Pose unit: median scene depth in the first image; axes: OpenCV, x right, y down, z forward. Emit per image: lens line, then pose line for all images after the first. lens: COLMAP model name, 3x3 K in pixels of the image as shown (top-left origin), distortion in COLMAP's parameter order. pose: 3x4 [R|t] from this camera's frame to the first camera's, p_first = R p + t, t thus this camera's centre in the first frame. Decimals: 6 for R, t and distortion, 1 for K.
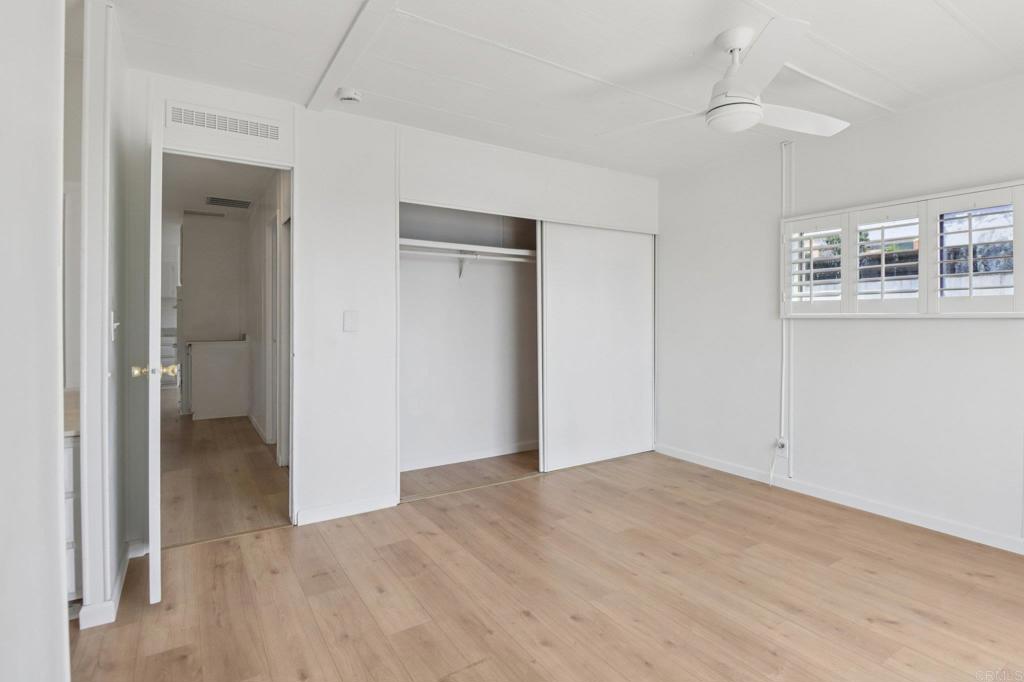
lens RADIAL K [[508.6, 0, 516.3], [0, 508.6, 322.3], [0, 0, 1]] dist [-0.003505, -0.001342]
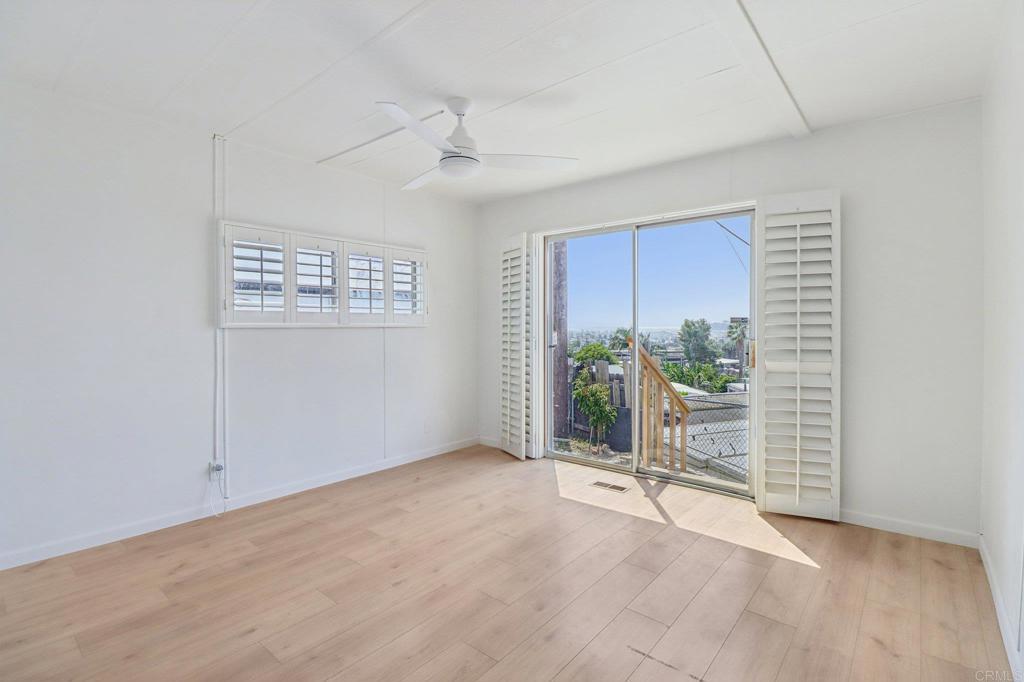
lens RADIAL K [[482.3, 0, 519.3], [0, 482.3, 326.8], [0, 0, 1]] dist [-0.005677, -0.009332]
pose [[-0.305139, 0.003697, 0.952301, -0.561014], [0.011177, 0.999937, -0.000301, -0.003934], [-0.952242, 0.010552, -0.305162, 0.907462]]
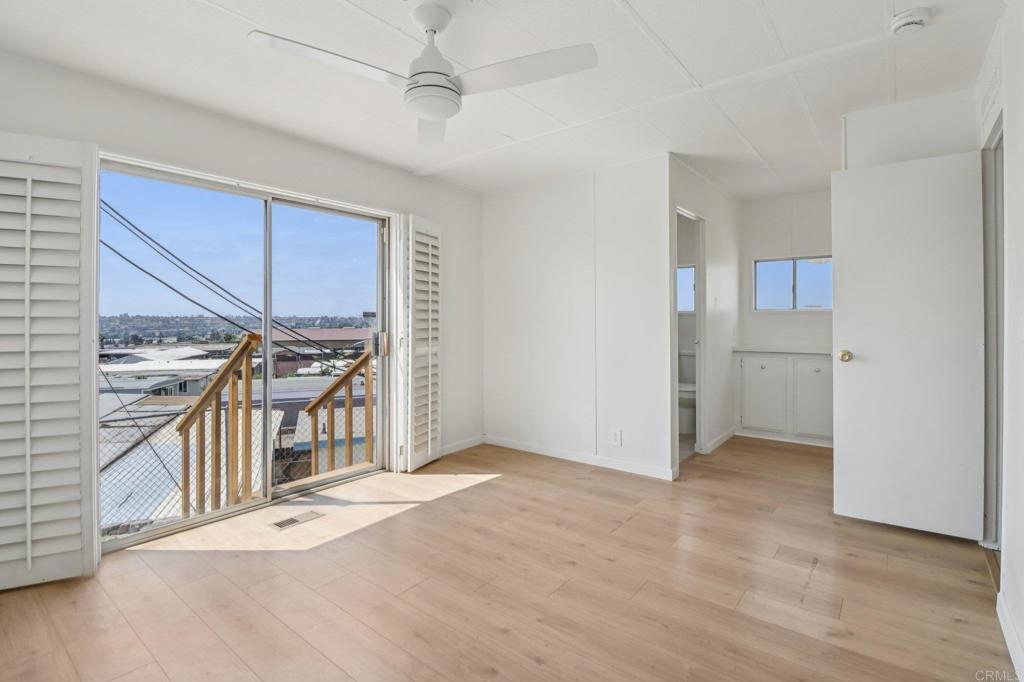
lens RADIAL K [[482.3, 0, 522.3], [0, 482.3, 318.0], [0, 0, 1]] dist [-0.005677, -0.009332]
pose [[-0.941237, 0.002744, -0.337736, 0.422120], [0.000718, 0.999981, 0.006125, -0.013155], [0.337746, 0.005523, -0.941221, 1.388776]]
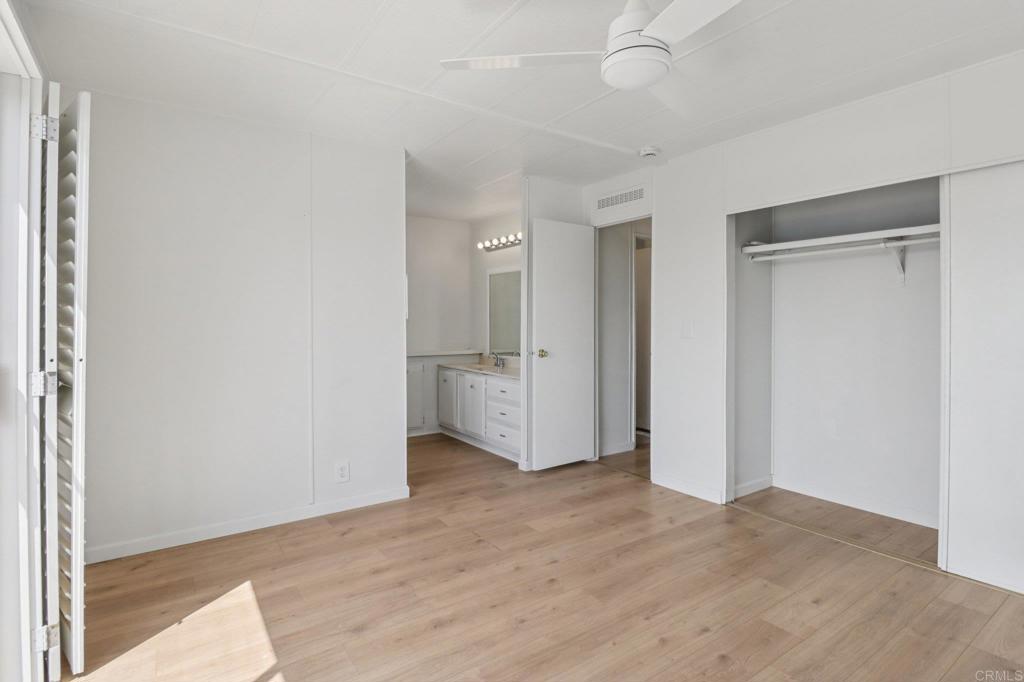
lens RADIAL K [[508.6, 0, 515.0], [0, 508.6, 319.9], [0, 0, 1]] dist [-0.003505, -0.001342]
pose [[0.045847, -0.007100, -0.998923, 0.880461], [-0.008157, 0.999939, -0.007482, -0.011410], [0.998915, 0.008491, 0.045786, 0.576628]]
